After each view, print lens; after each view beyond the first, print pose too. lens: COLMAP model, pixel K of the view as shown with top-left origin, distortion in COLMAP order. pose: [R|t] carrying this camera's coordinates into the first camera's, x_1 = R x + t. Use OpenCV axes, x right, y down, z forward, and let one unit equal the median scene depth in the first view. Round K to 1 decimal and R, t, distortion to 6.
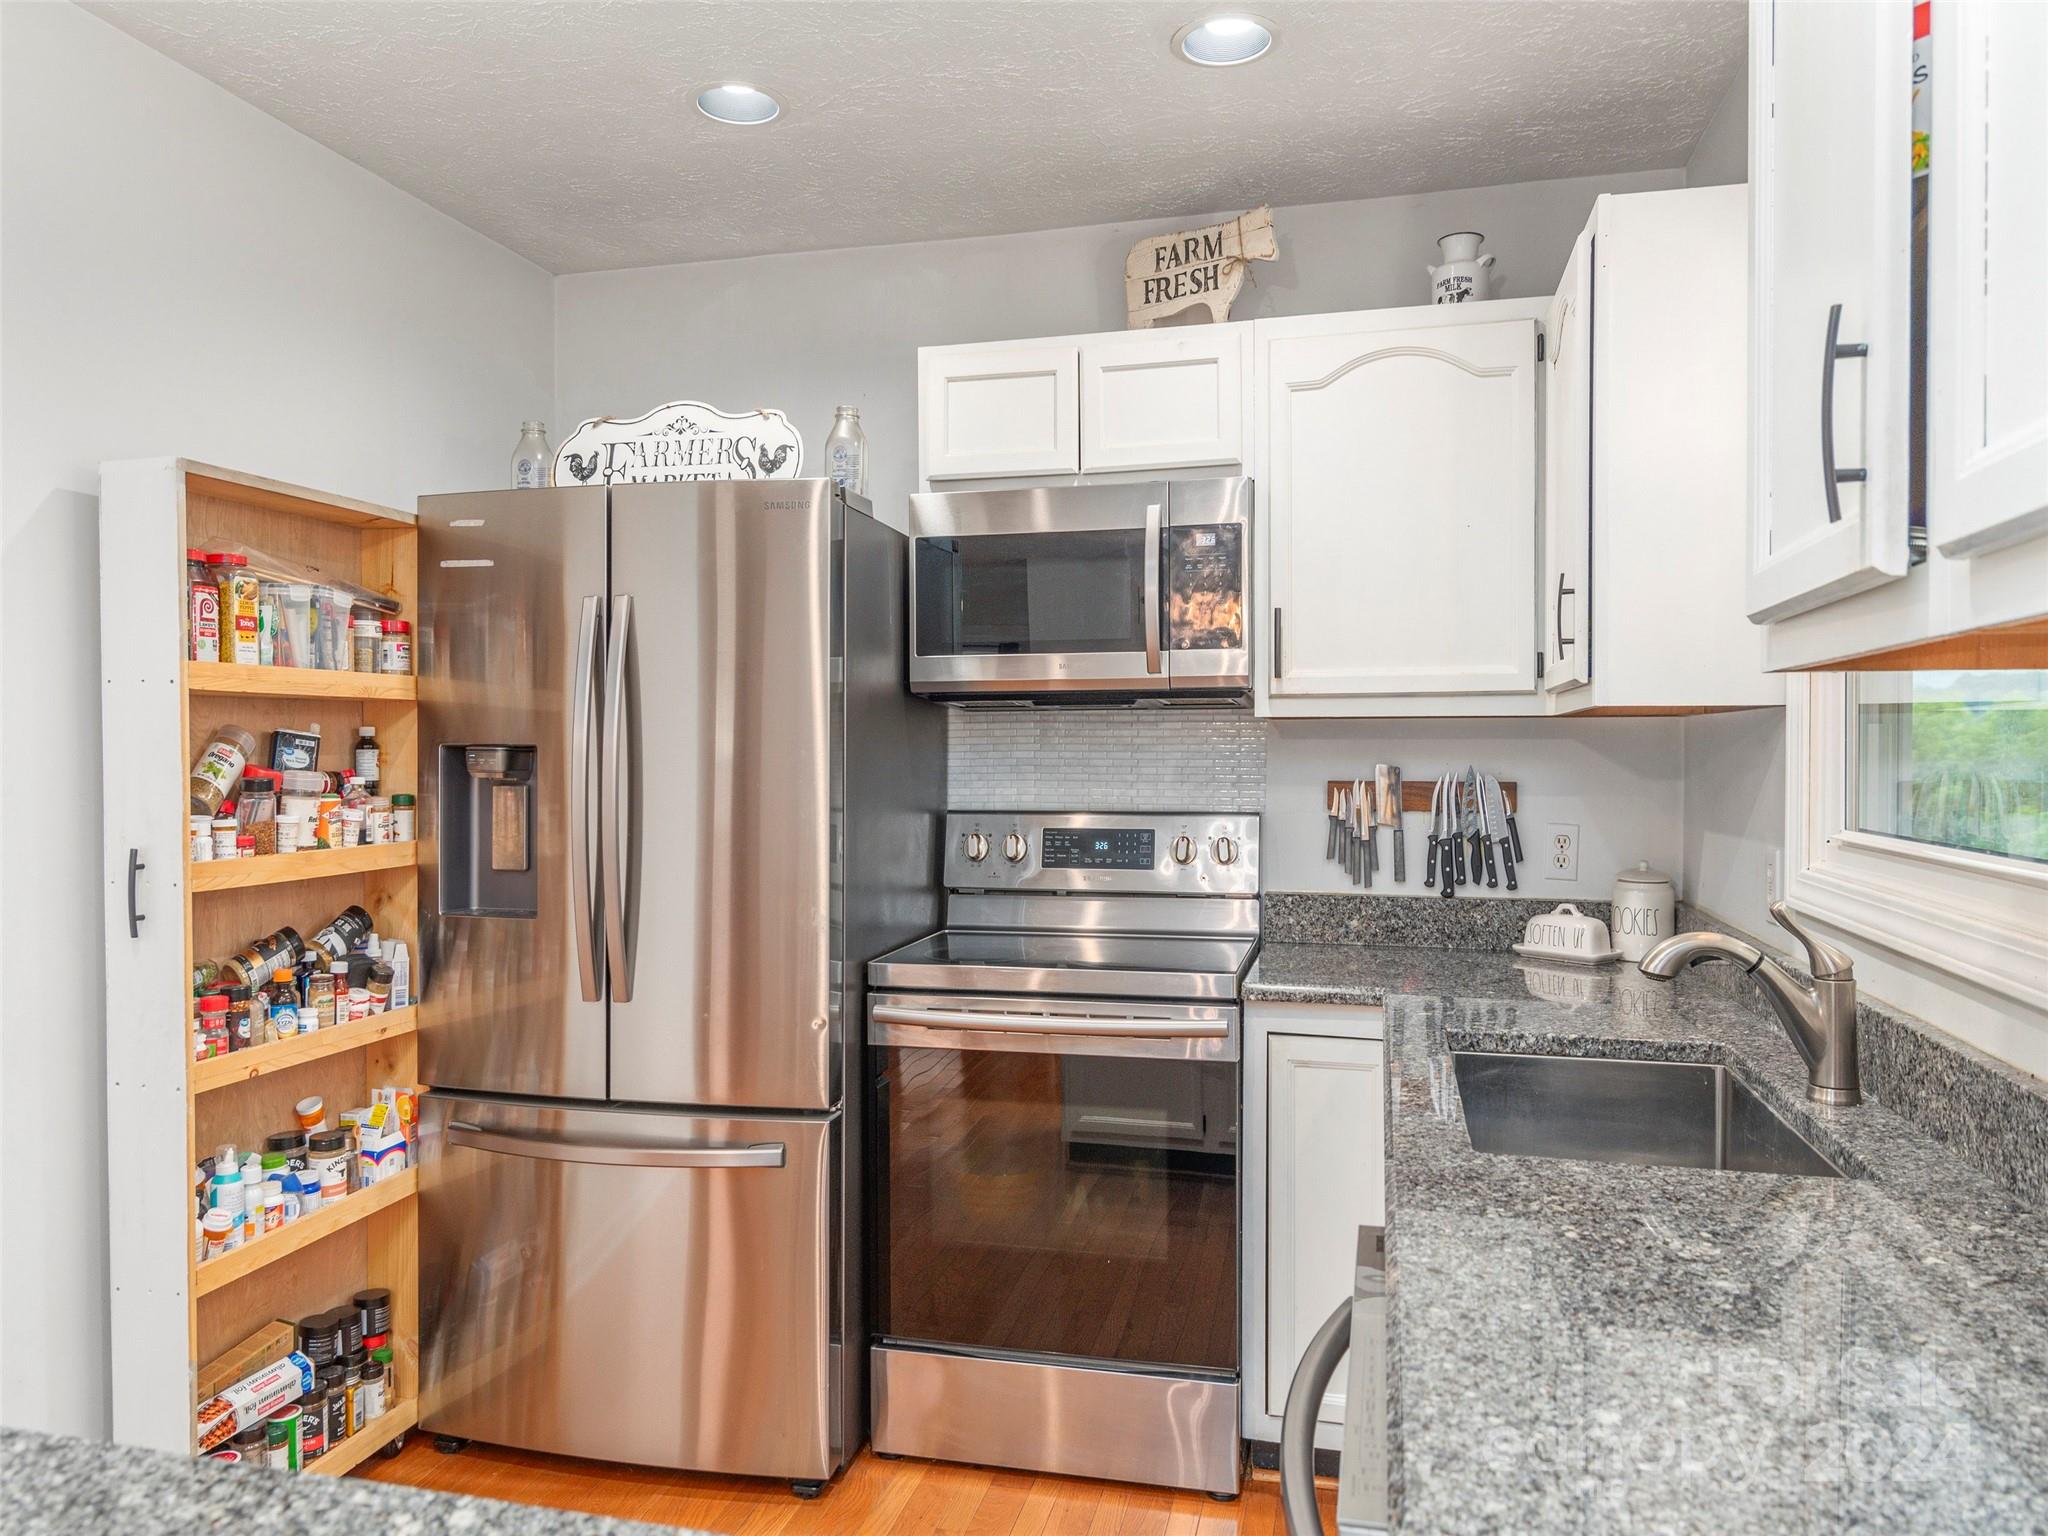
lens RADIAL K [[1415.5, 0, 1031.3], [0, 1415.5, 753.7], [0, 0, 1]] dist [0.034302, -0.002909]
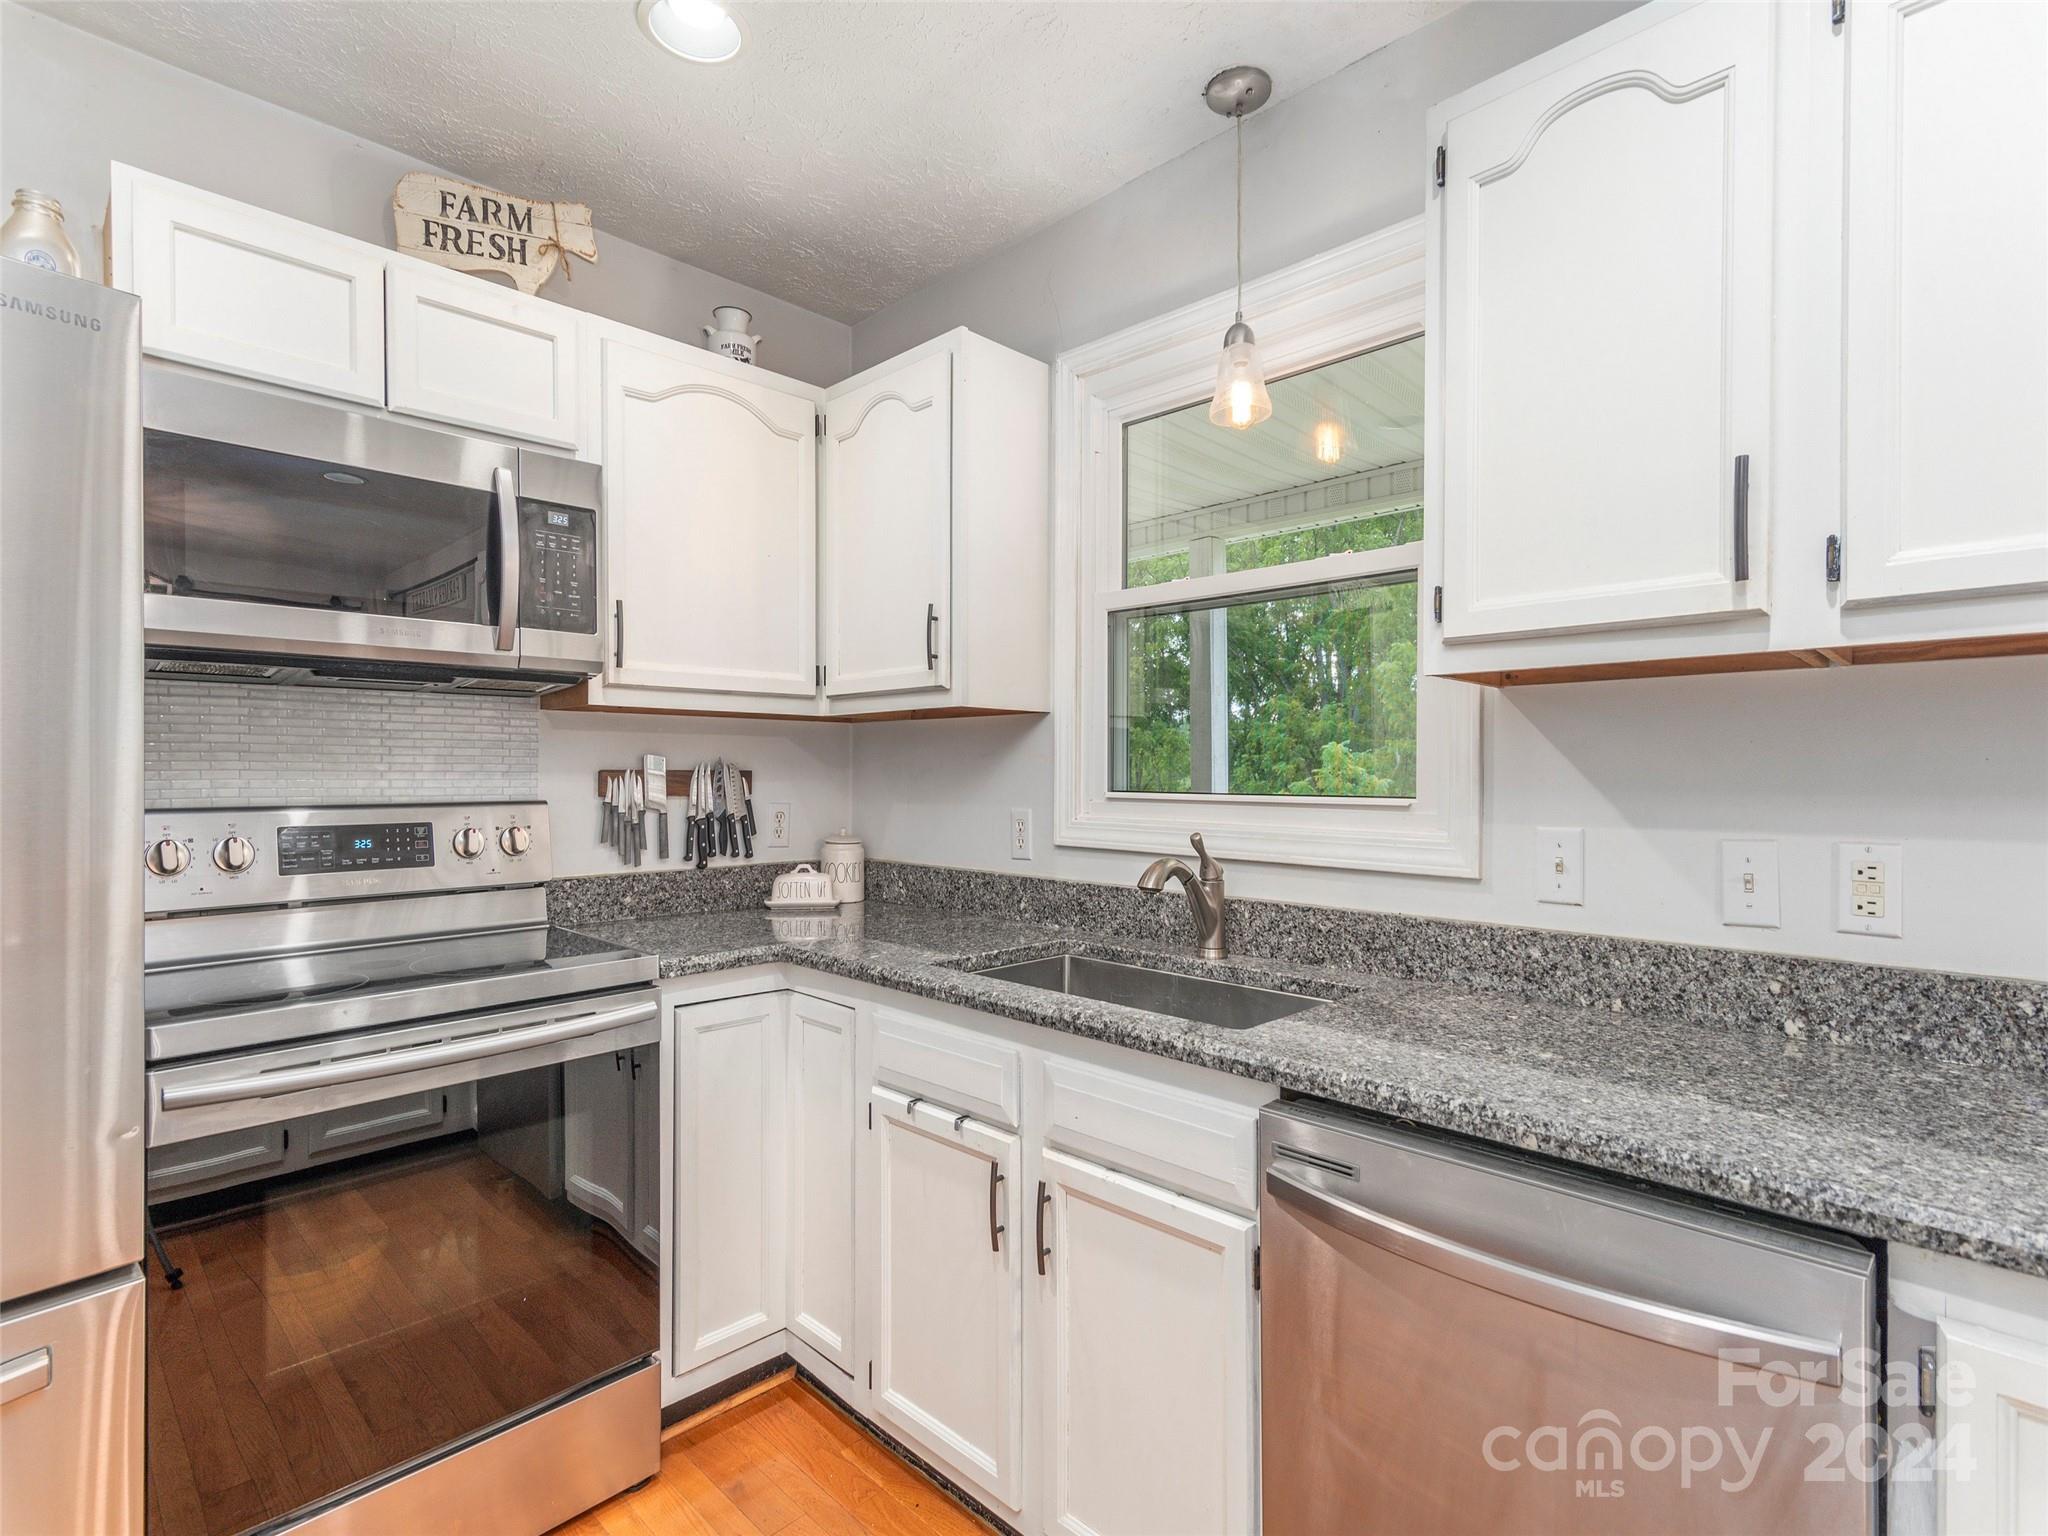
lens RADIAL K [[999.9, 0, 1020.2], [0, 999.9, 779.9], [0, 0, 1]] dist [0.007448, -0.001091]
pose [[0.512291, -0.004636, 0.858799, -0.288356], [-0.000665, 0.999983, 0.005794, 0.022762], [-0.858812, -0.003539, 0.512279, 0.353162]]
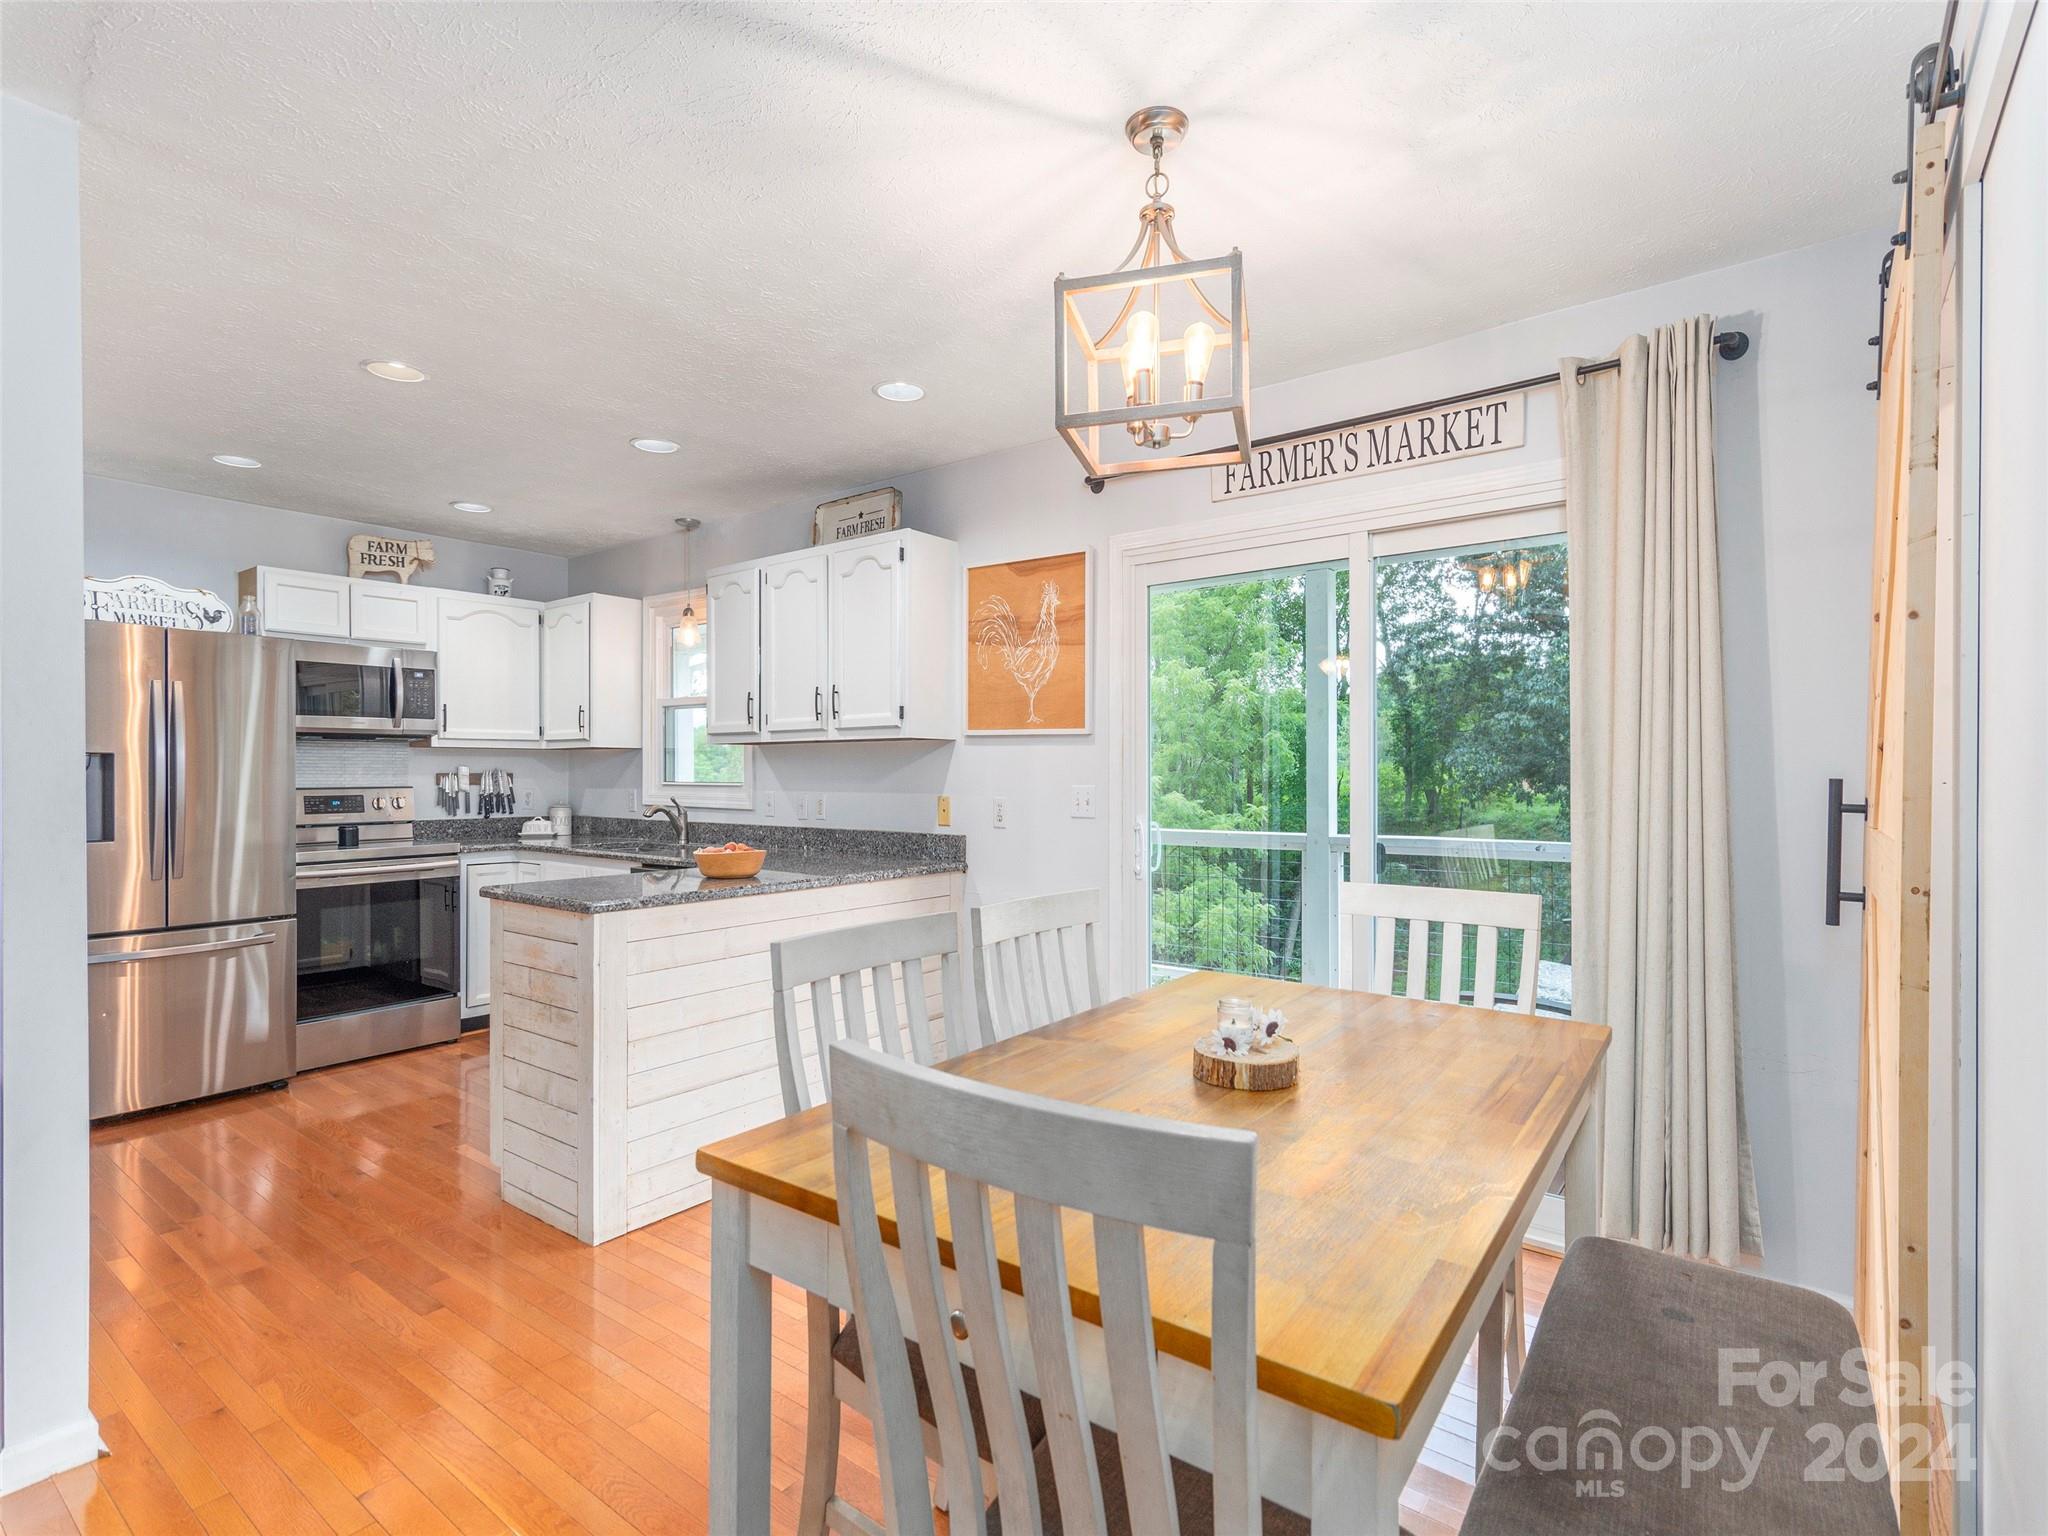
lens RADIAL K [[999.9, 0, 1022.4], [0, 999.9, 774.4], [0, 0, 1]] dist [0.007448, -0.001091]
pose [[0.402354, -0.001265, 0.915483, -0.995940], [0.002000, 0.999998, 0.000503, 0.022929], [-0.915482, 0.001628, 0.402356, -0.631969]]
